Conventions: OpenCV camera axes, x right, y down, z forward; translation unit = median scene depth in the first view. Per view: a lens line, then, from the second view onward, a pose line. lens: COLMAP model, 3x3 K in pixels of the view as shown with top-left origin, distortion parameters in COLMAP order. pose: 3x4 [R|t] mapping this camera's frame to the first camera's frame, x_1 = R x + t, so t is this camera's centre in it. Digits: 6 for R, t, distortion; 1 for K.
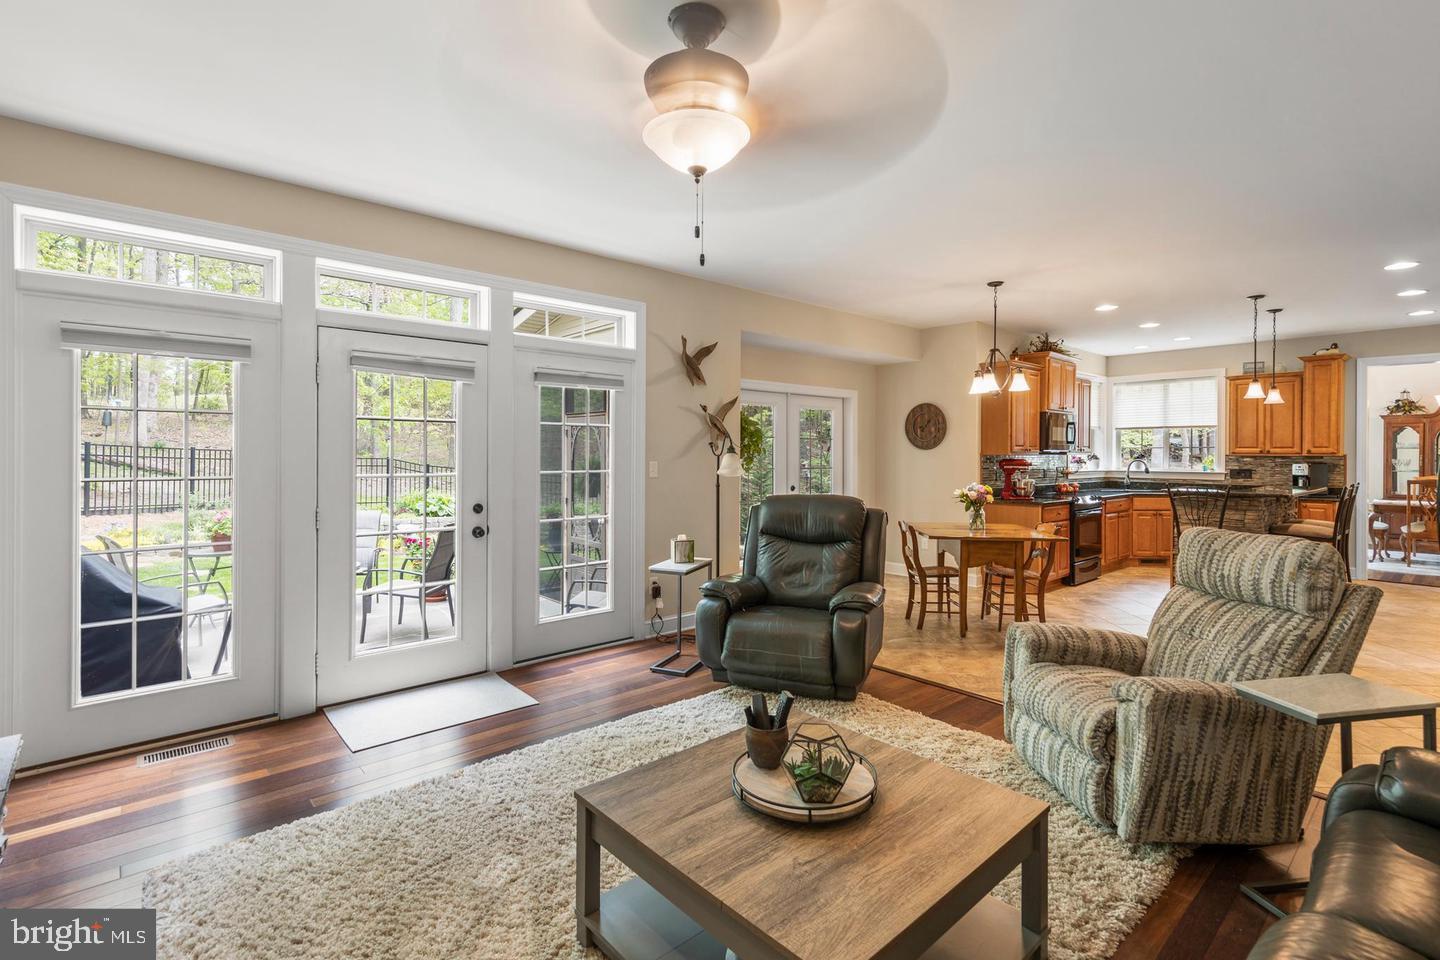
lens RADIAL K [[673.2, 0, 711.9], [0, 673.2, 451.9], [0, 0, 1]] dist [0.001383, -0.000942]
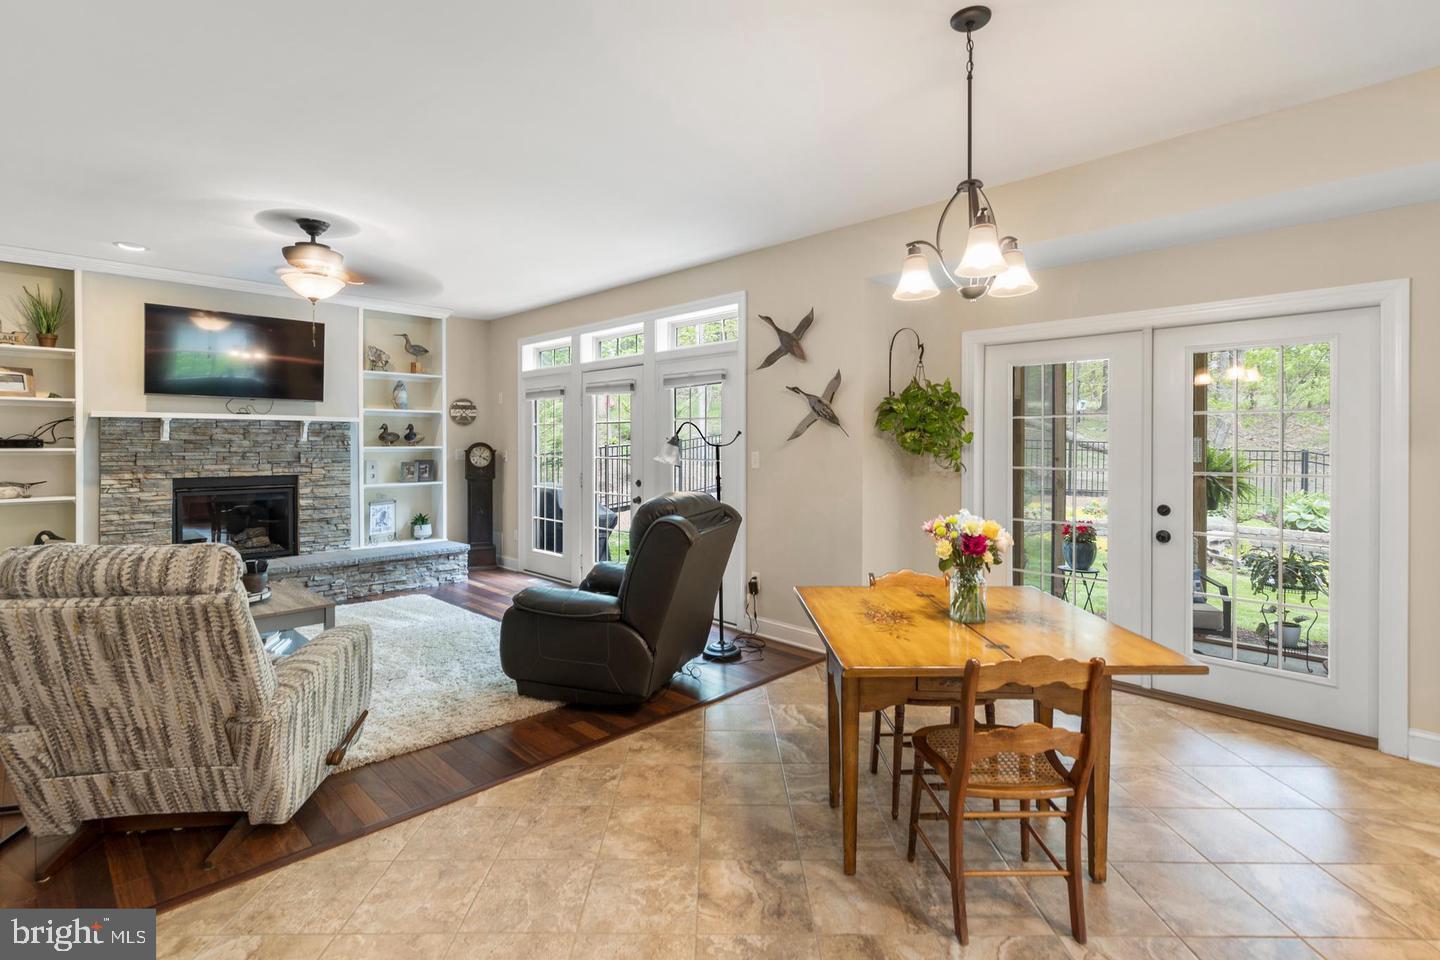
lens RADIAL K [[673.2, 0, 723.4], [0, 673.2, 448.9], [0, 0, 1]] dist [0.001383, -0.000942]
pose [[0.076339, 0.003549, -0.997076, 0.547706], [0.000716, 0.999993, 0.003614, 0.004250], [0.997082, -0.000990, 0.076336, 0.552861]]
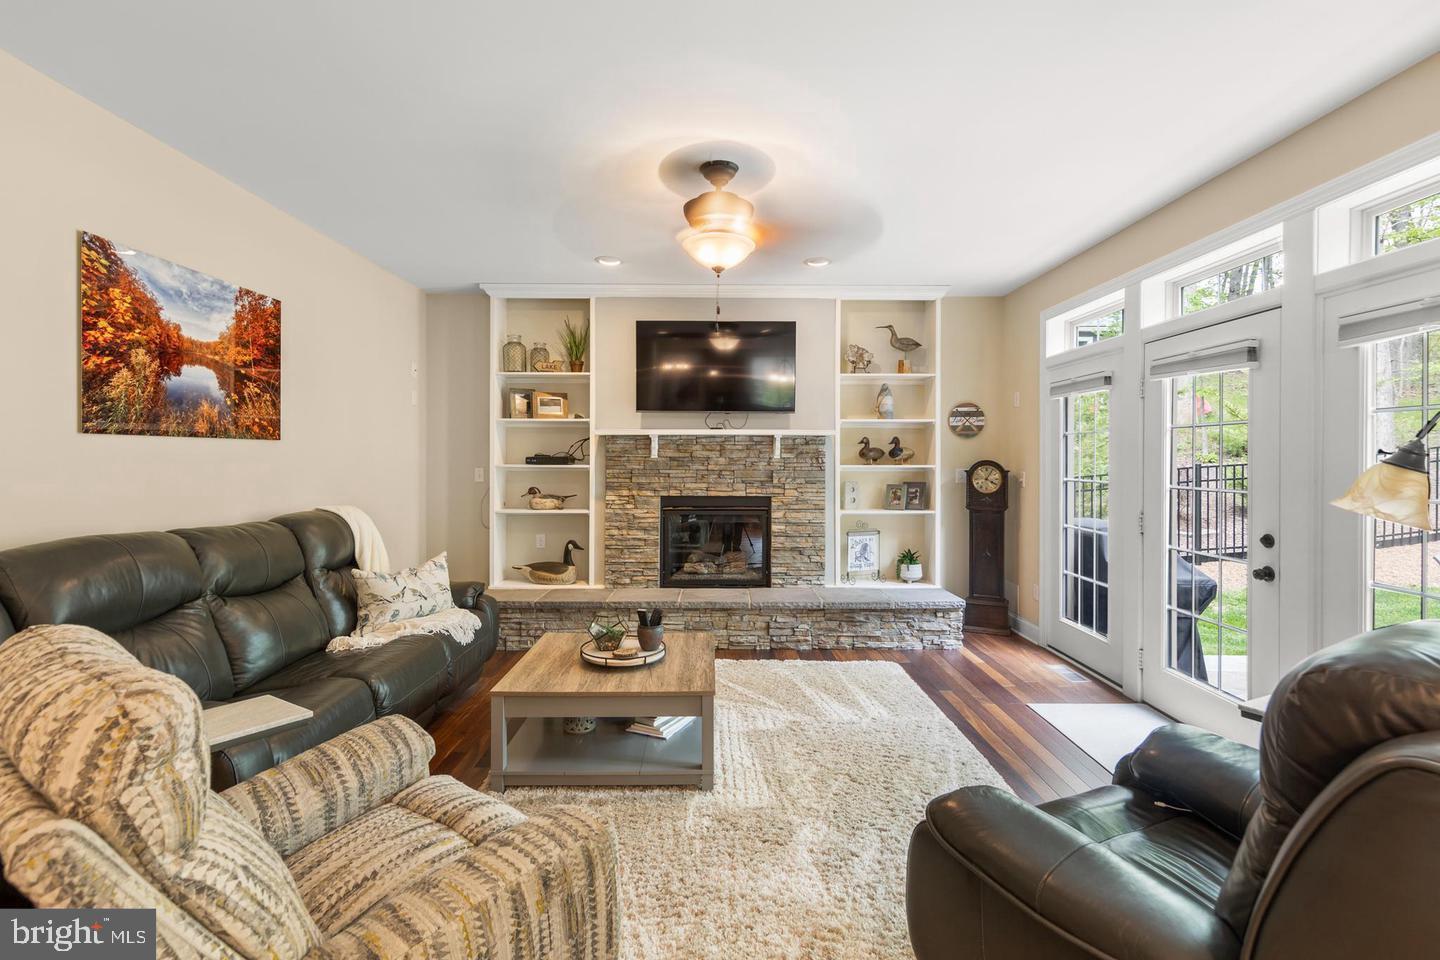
lens RADIAL K [[673.2, 0, 716.3], [0, 673.2, 464.4], [0, 0, 1]] dist [0.001383, -0.000942]
pose [[-0.659175, -0.000799, -0.751989, 0.295582], [-0.004869, 0.999983, 0.003205, 0.002110], [0.751974, 0.005774, -0.659167, 0.533837]]
